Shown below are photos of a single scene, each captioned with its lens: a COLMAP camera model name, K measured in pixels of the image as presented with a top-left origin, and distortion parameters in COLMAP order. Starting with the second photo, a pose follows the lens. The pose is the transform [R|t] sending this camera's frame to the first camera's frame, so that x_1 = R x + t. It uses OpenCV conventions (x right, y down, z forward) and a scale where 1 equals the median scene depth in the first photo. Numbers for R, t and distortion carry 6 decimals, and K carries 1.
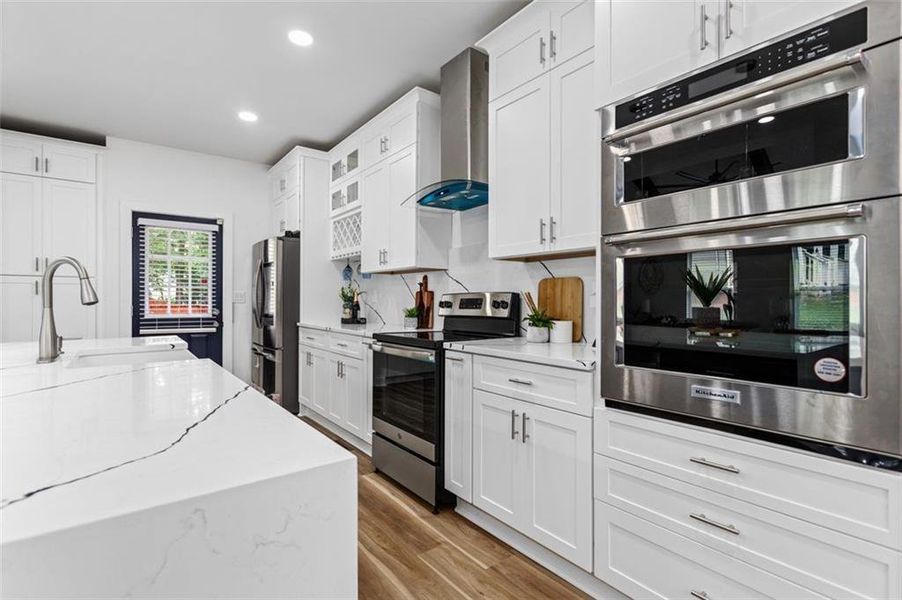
lens RADIAL K [[440.4, 0, 448.6], [0, 440.4, 299.7], [0, 0, 1]] dist [0.003377, -0.003608]
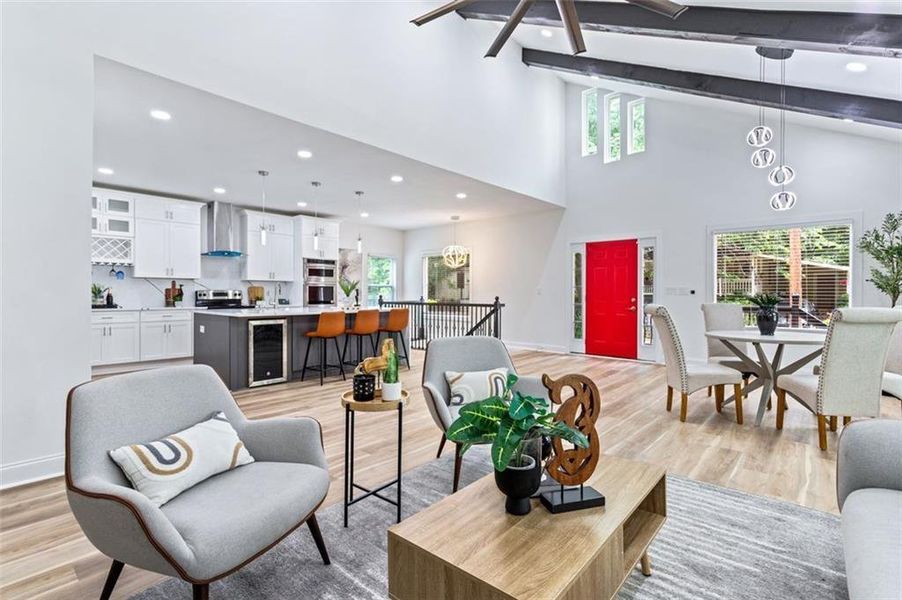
lens RADIAL K [[420.4, 0, 448.6], [0, 420.4, 297.0], [0, 0, 1]] dist [0.005807, 0.001220]
pose [[-0.225563, -0.008750, 0.974189, -2.766988], [-0.007381, 0.999946, 0.007272, -0.004797], [-0.974201, -0.005550, -0.225615, 0.243212]]
